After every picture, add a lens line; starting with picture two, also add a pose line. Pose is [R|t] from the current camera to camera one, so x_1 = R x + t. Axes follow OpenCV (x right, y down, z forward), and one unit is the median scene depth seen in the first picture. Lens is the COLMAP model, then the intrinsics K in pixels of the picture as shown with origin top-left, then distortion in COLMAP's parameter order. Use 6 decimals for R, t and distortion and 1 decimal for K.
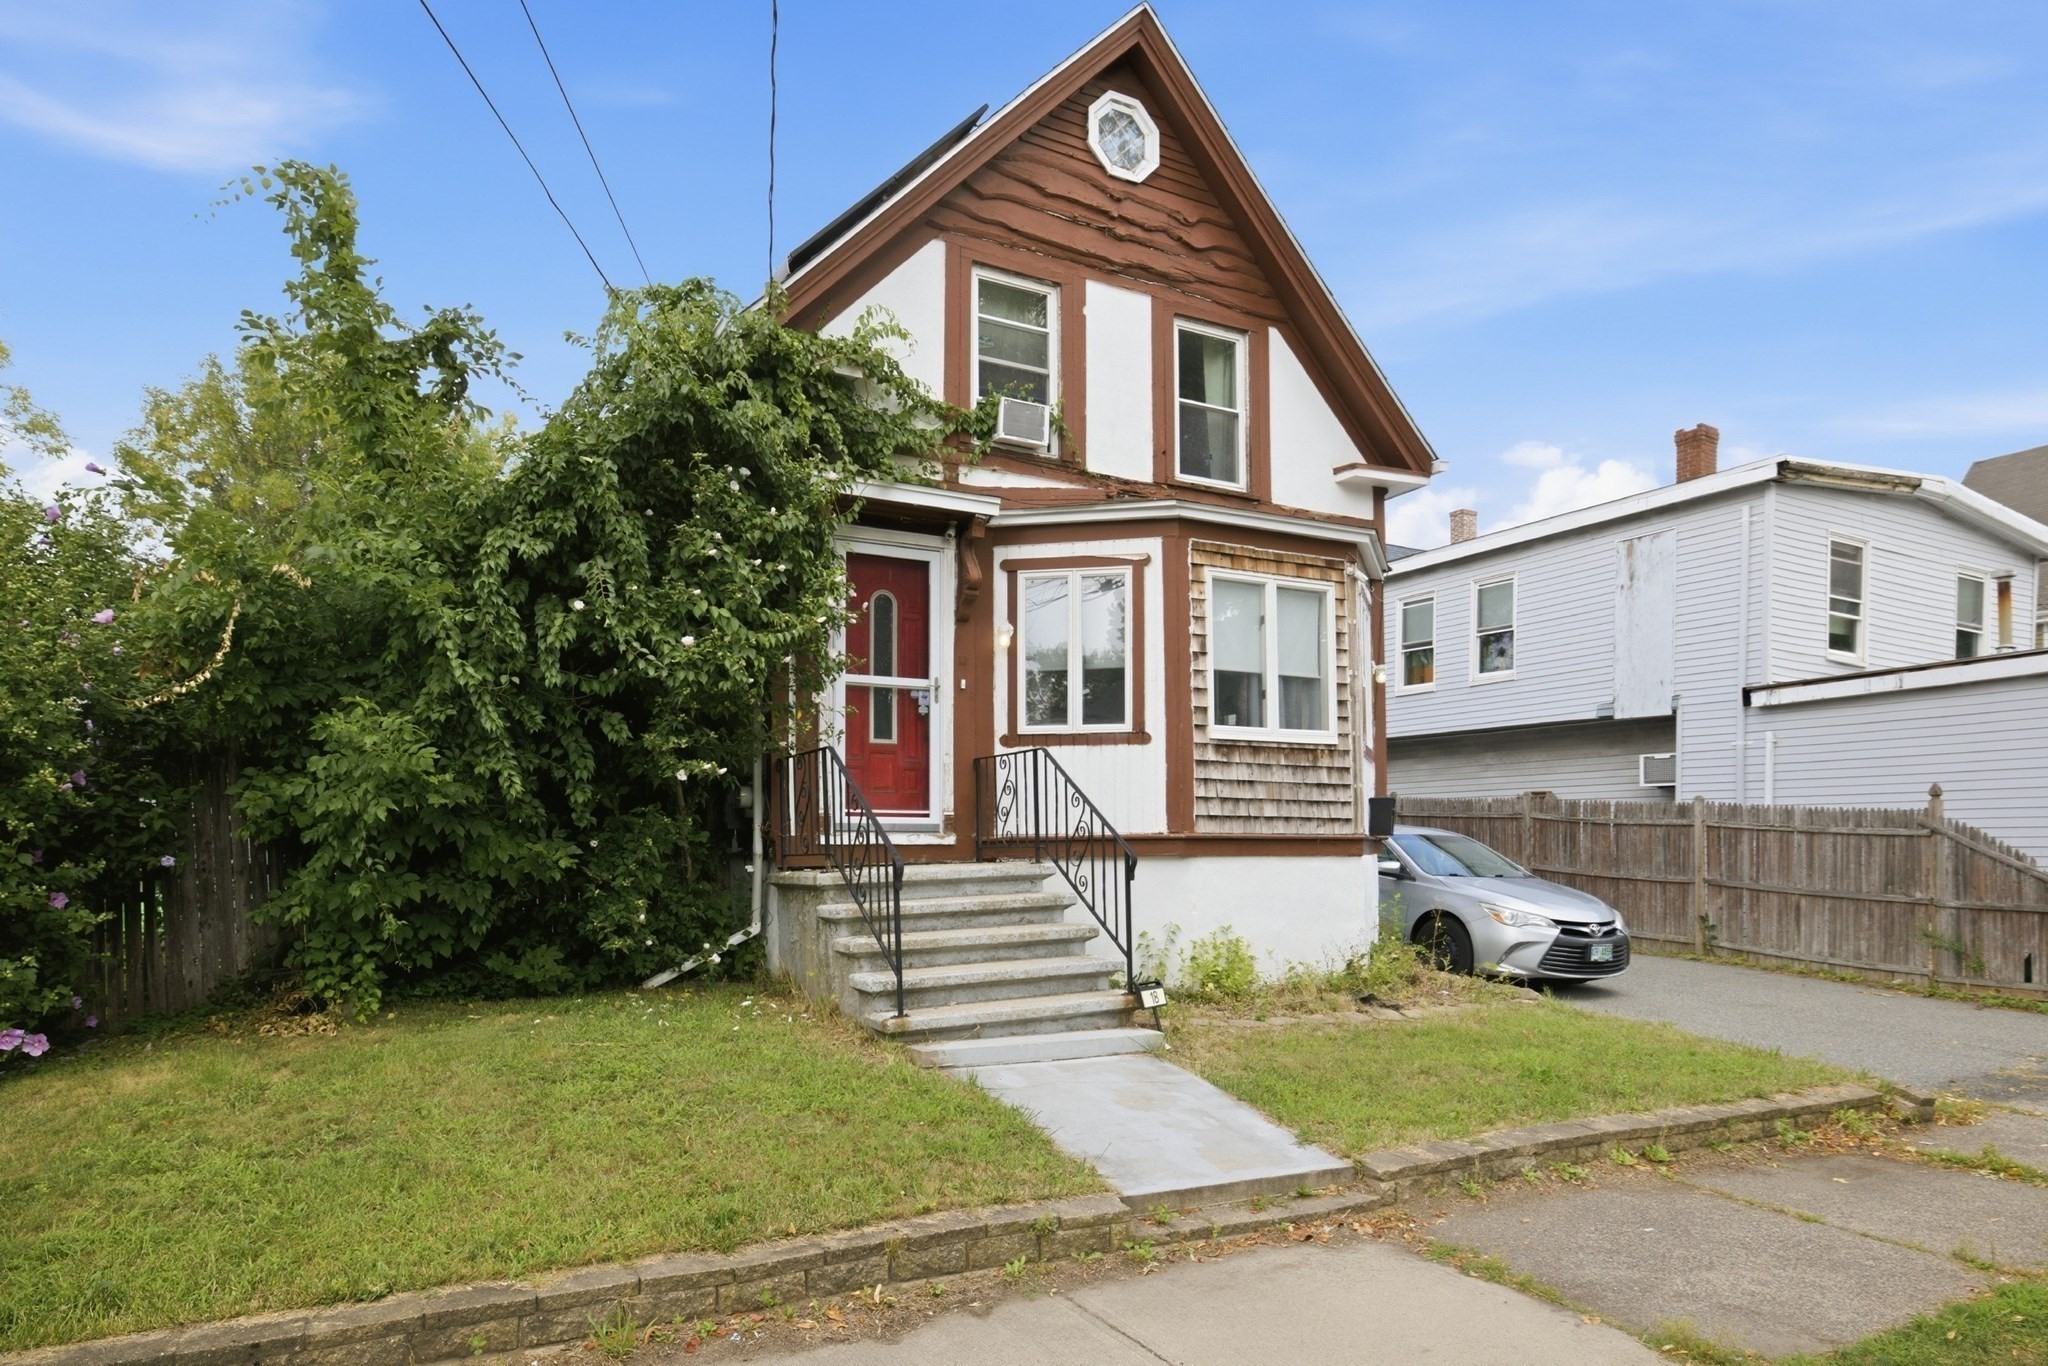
lens RADIAL K [[1190.9, 0, 1022.9], [0, 1190.9, 689.2], [0, 0, 1]] dist [0.029438, -0.000840]
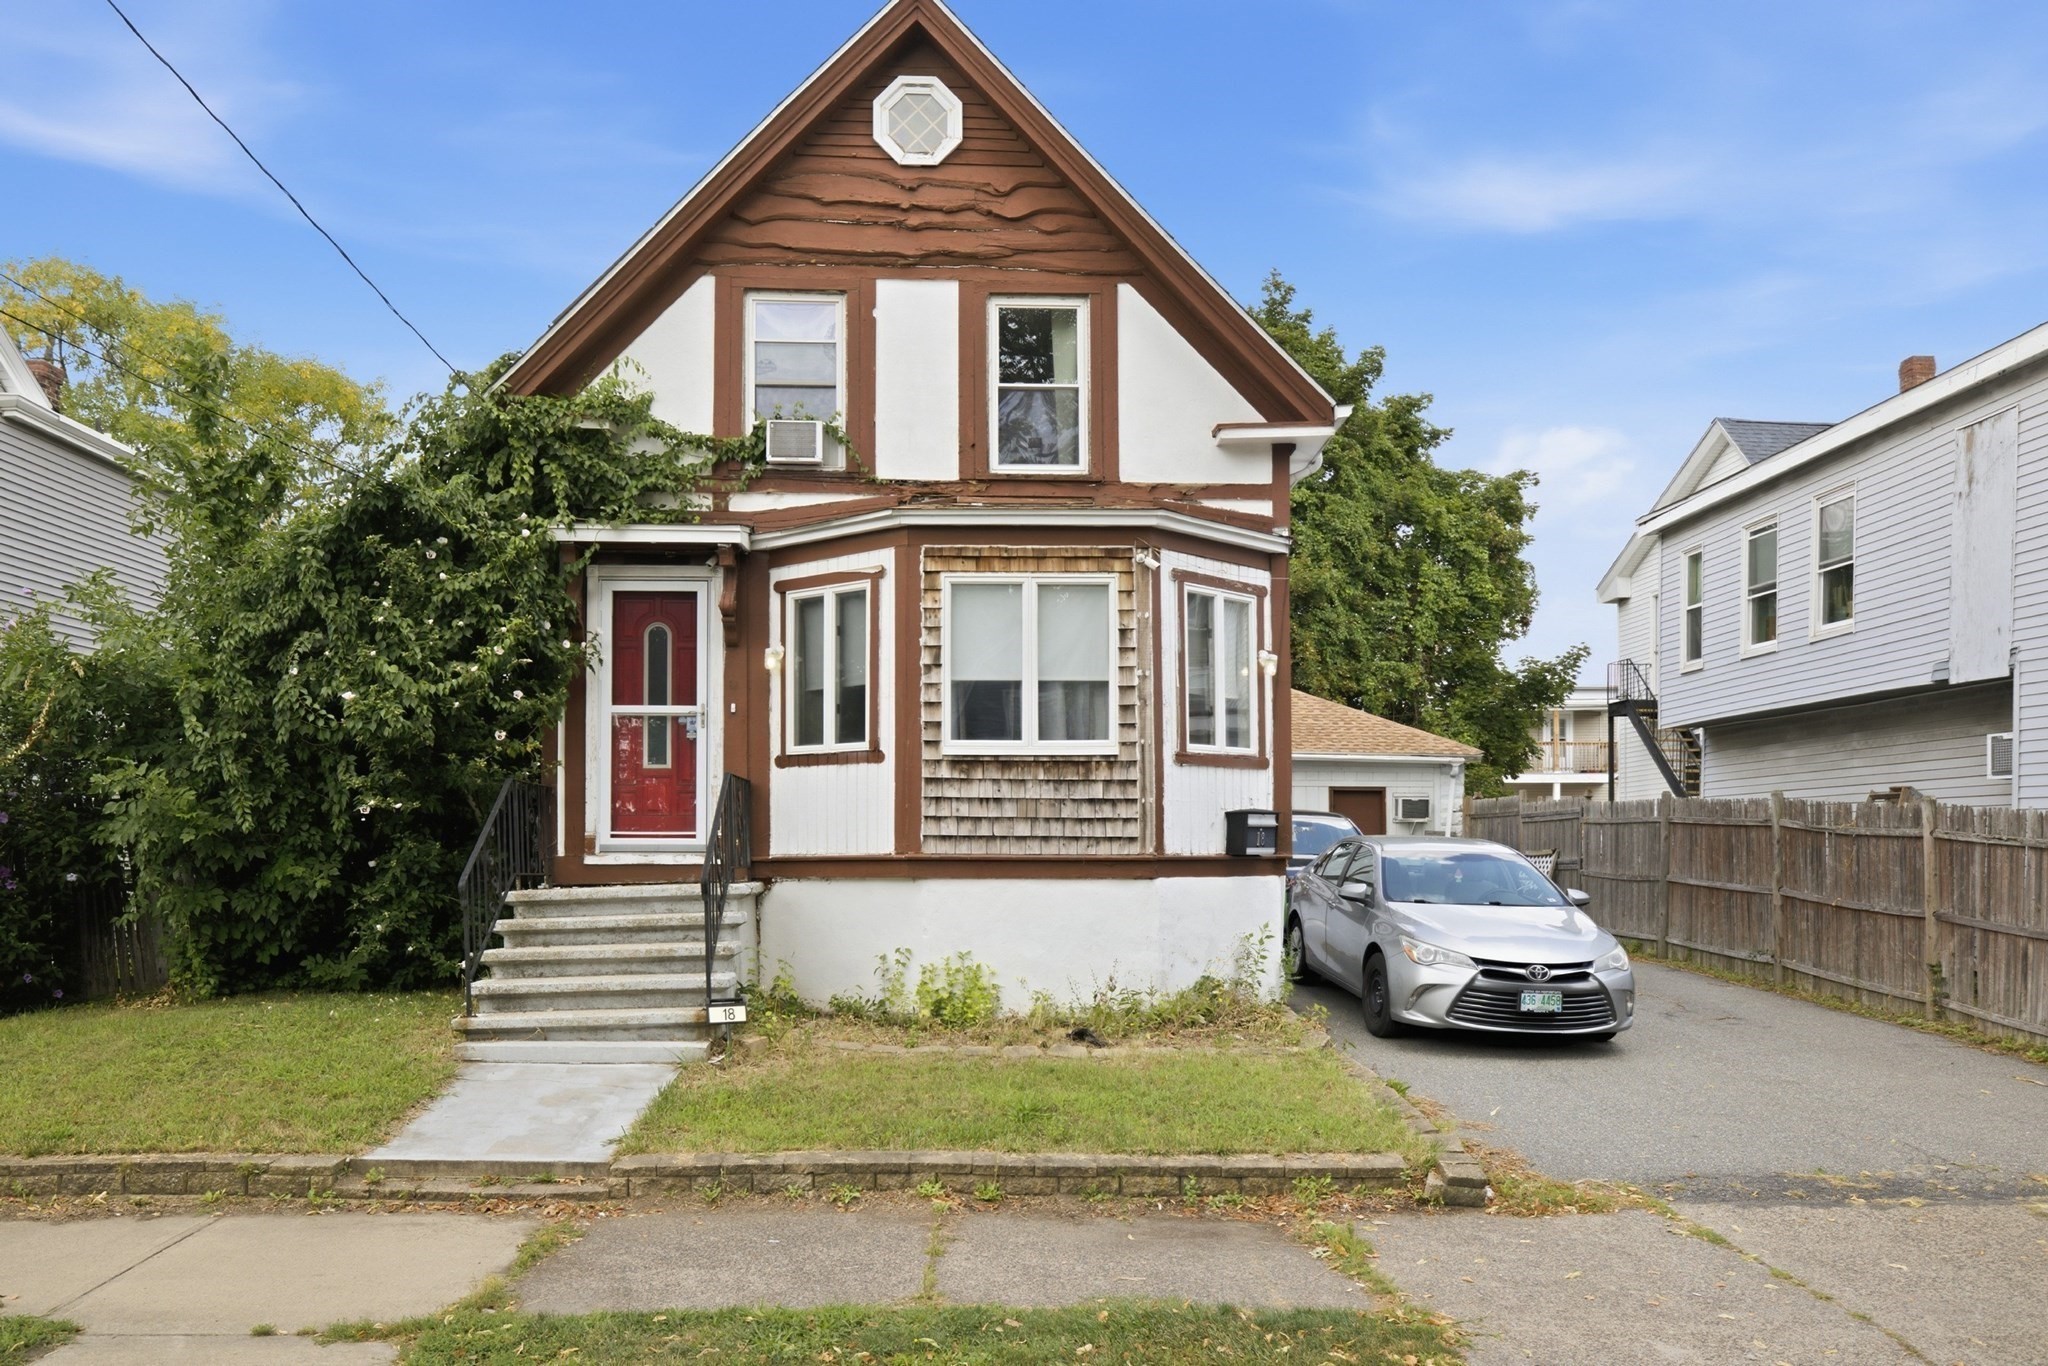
lens RADIAL K [[1456.8, 0, 1024.0], [0, 1456.8, 683.0], [0, 0, 1]] dist [-0.006582, 0.035886]
pose [[0.896416, -0.048820, -0.440518, 0.707337], [0.055223, 0.998473, 0.001721, -0.013823], [0.439761, -0.025869, 0.897742, -0.013457]]
